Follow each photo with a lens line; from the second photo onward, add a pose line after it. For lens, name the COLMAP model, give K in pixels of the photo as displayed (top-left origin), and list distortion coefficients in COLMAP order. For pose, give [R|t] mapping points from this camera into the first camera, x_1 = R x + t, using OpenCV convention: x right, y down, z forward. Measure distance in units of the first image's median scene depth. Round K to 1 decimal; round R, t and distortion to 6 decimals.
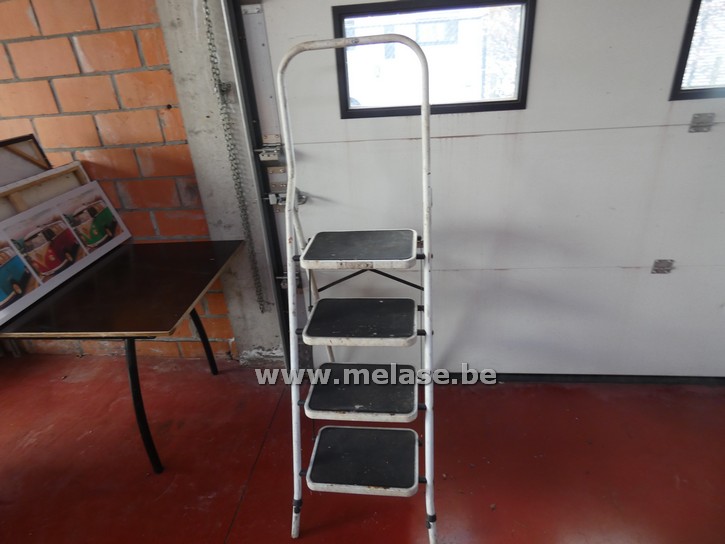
lens RADIAL K [[440.7, 0, 360.8], [0, 440.7, 272.3], [0, 0, 1]] dist [-0.004142, -0.005276]
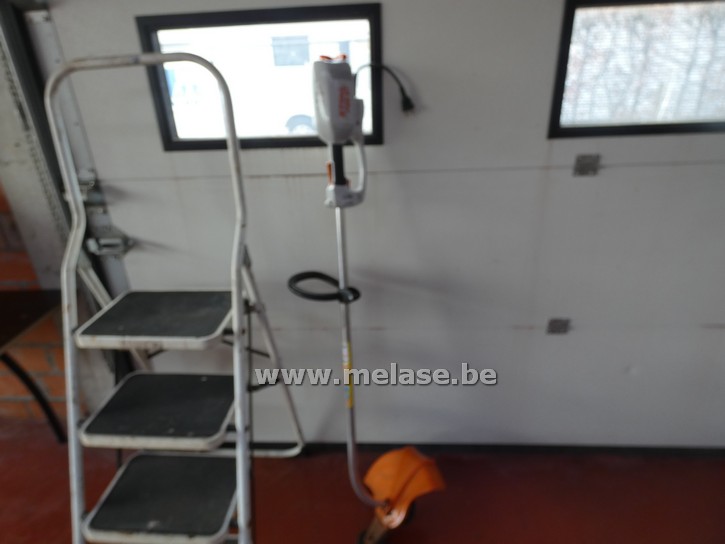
lens RADIAL K [[440.7, 0, 364.1], [0, 440.7, 271.6], [0, 0, 1]] dist [-0.004142, -0.005276]
pose [[0.998374, 0.003575, 0.056889, 0.297480], [-0.001733, 0.999474, -0.032391, -0.106099], [-0.056975, 0.032239, 0.997855, 0.180349]]
